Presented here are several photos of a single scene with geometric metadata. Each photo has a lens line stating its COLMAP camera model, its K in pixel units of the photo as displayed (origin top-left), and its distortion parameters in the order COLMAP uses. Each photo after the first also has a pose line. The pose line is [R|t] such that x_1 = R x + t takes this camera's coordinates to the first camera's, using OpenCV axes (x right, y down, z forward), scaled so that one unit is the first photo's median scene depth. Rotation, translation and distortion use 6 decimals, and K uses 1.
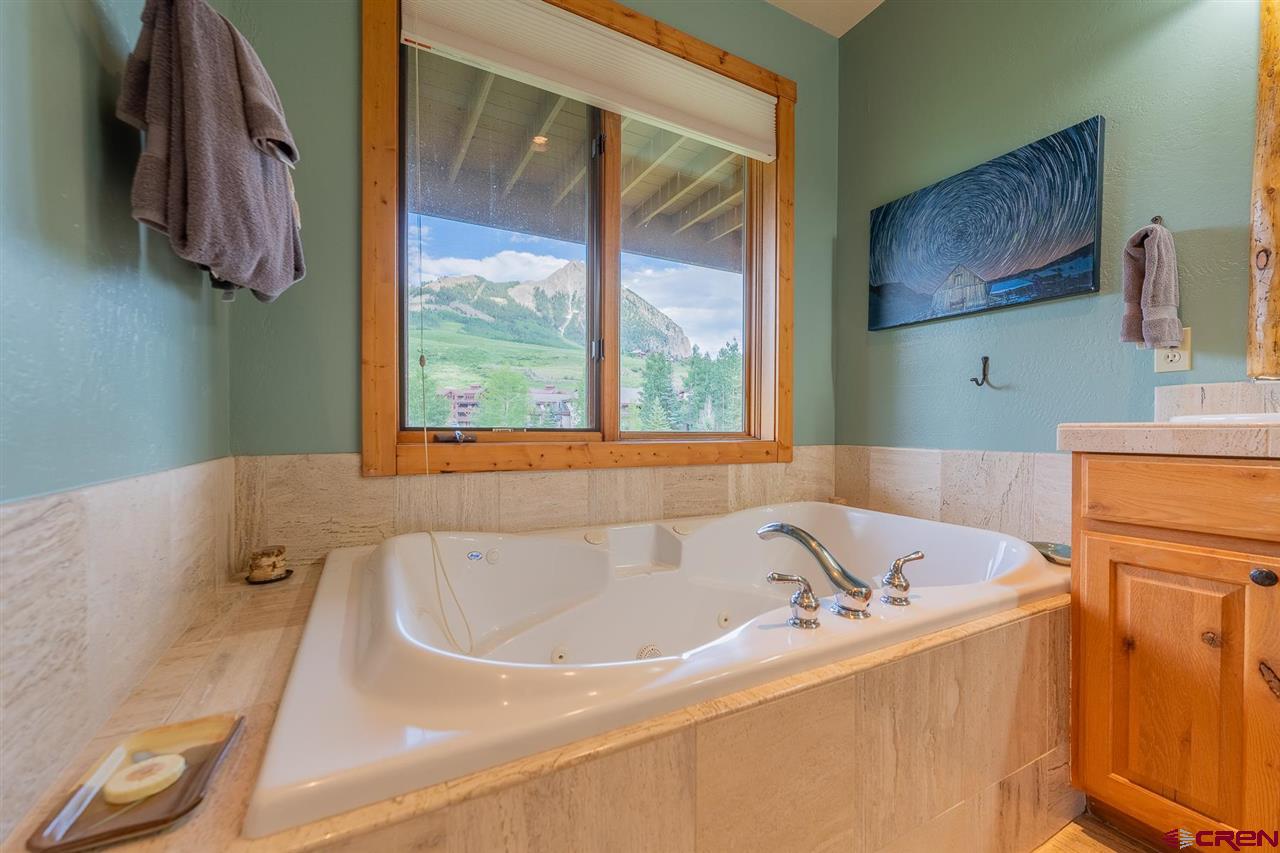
lens RADIAL K [[506.6, 0, 635.5], [0, 506.6, 435.6], [0, 0, 1]] dist [0.001032, -0.000037]
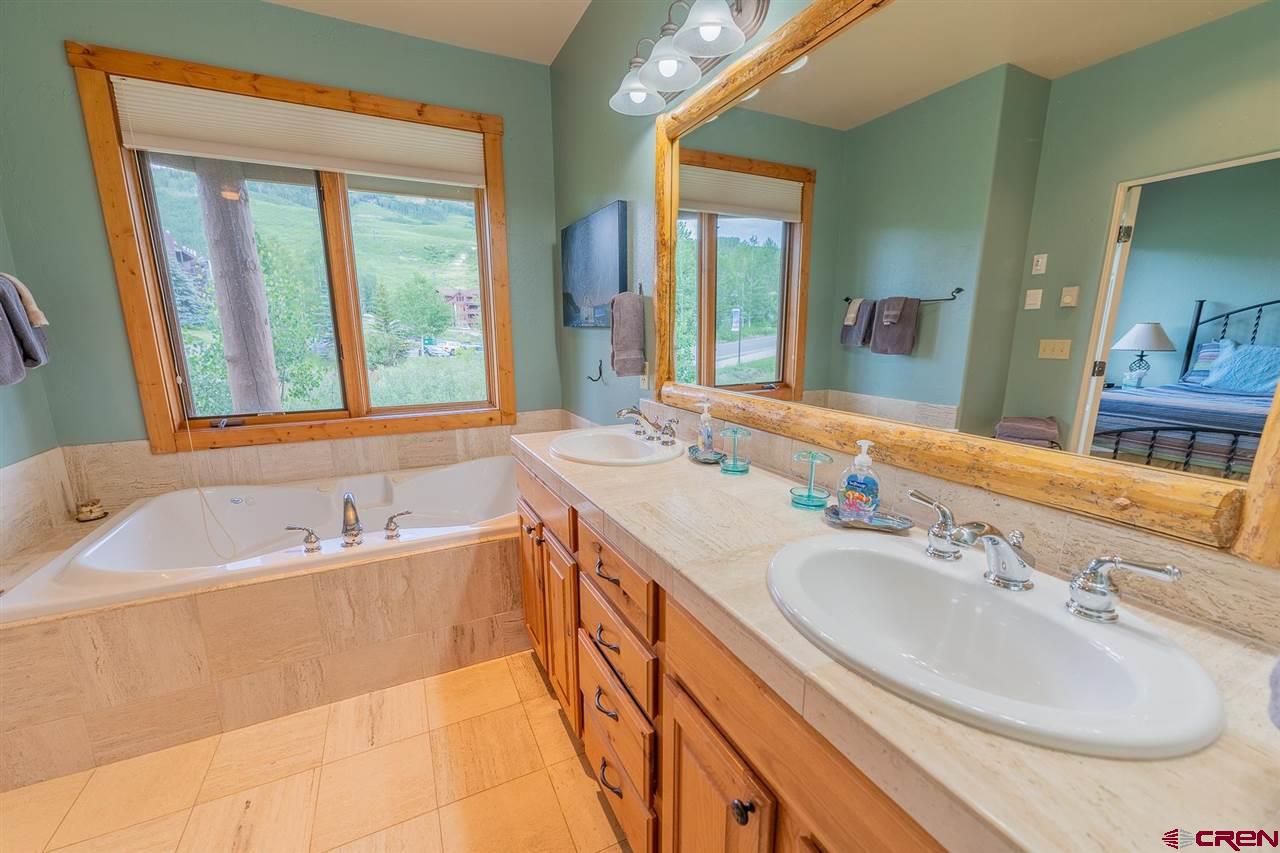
lens RADIAL K [[506.6, 0, 634.2], [0, 506.6, 435.4], [0, 0, 1]] dist [0.001032, -0.000037]
pose [[0.999365, -0.001167, -0.035604, 0.789060], [0.008035, 0.981090, 0.193383, -0.209208], [0.034705, -0.193546, 0.980477, -0.384019]]
